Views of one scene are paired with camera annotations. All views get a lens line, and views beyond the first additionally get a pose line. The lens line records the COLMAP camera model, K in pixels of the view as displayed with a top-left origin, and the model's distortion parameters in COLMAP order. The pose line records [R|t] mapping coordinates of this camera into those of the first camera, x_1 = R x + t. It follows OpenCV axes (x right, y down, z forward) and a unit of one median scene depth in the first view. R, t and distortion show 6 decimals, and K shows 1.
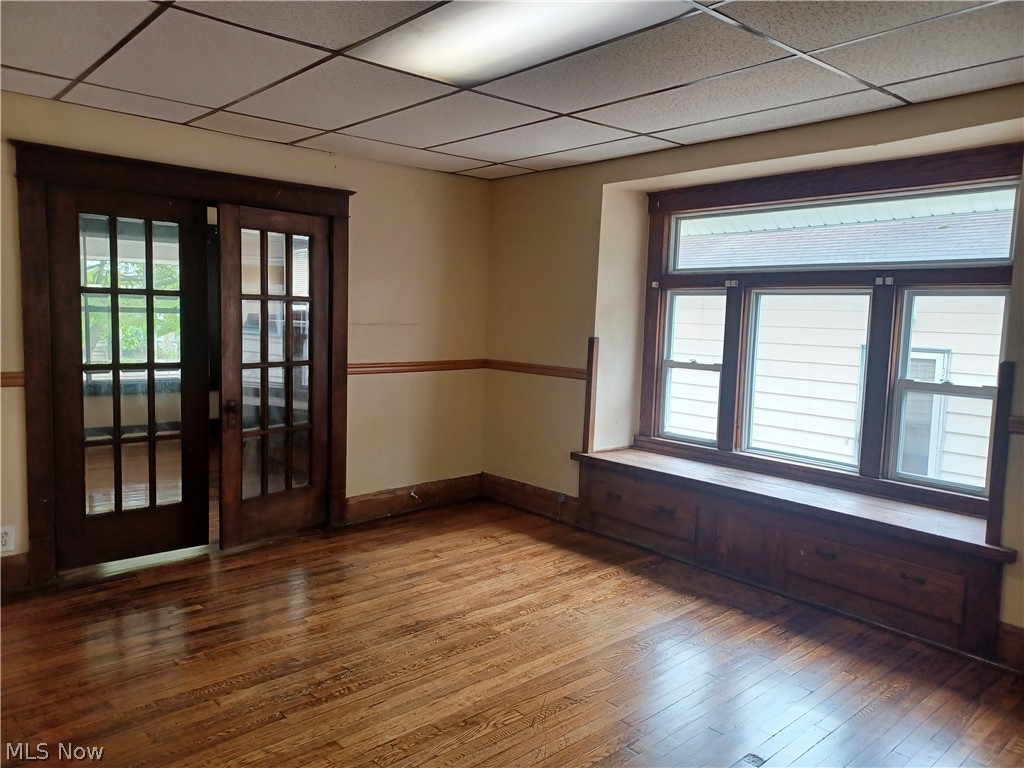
lens RADIAL K [[741.6, 0, 513.1], [0, 741.6, 388.1], [0, 0, 1]] dist [0.044239, -0.009146]
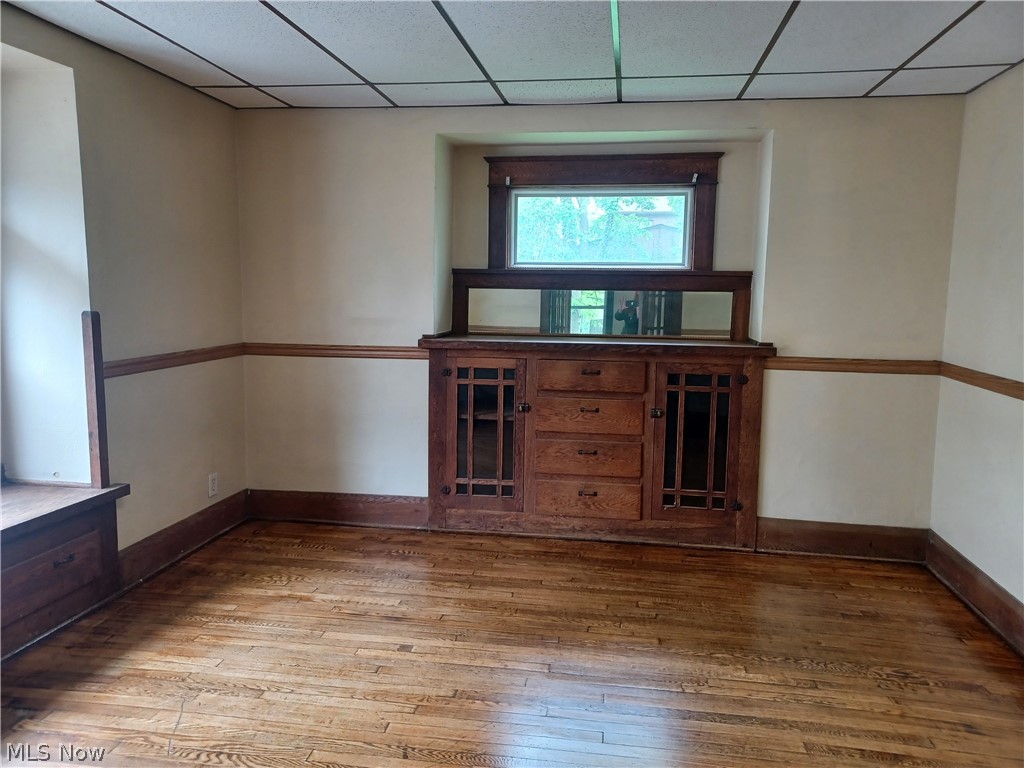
lens RADIAL K [[754.4, 0, 512.0], [0, 754.4, 384.0], [0, 0, 1]] dist [0.031657, -0.001322]
pose [[-0.641132, -0.138786, 0.754777, -0.401266], [0.040896, 0.975936, 0.214190, -0.108137], [-0.766341, 0.168191, -0.620027, 0.955580]]
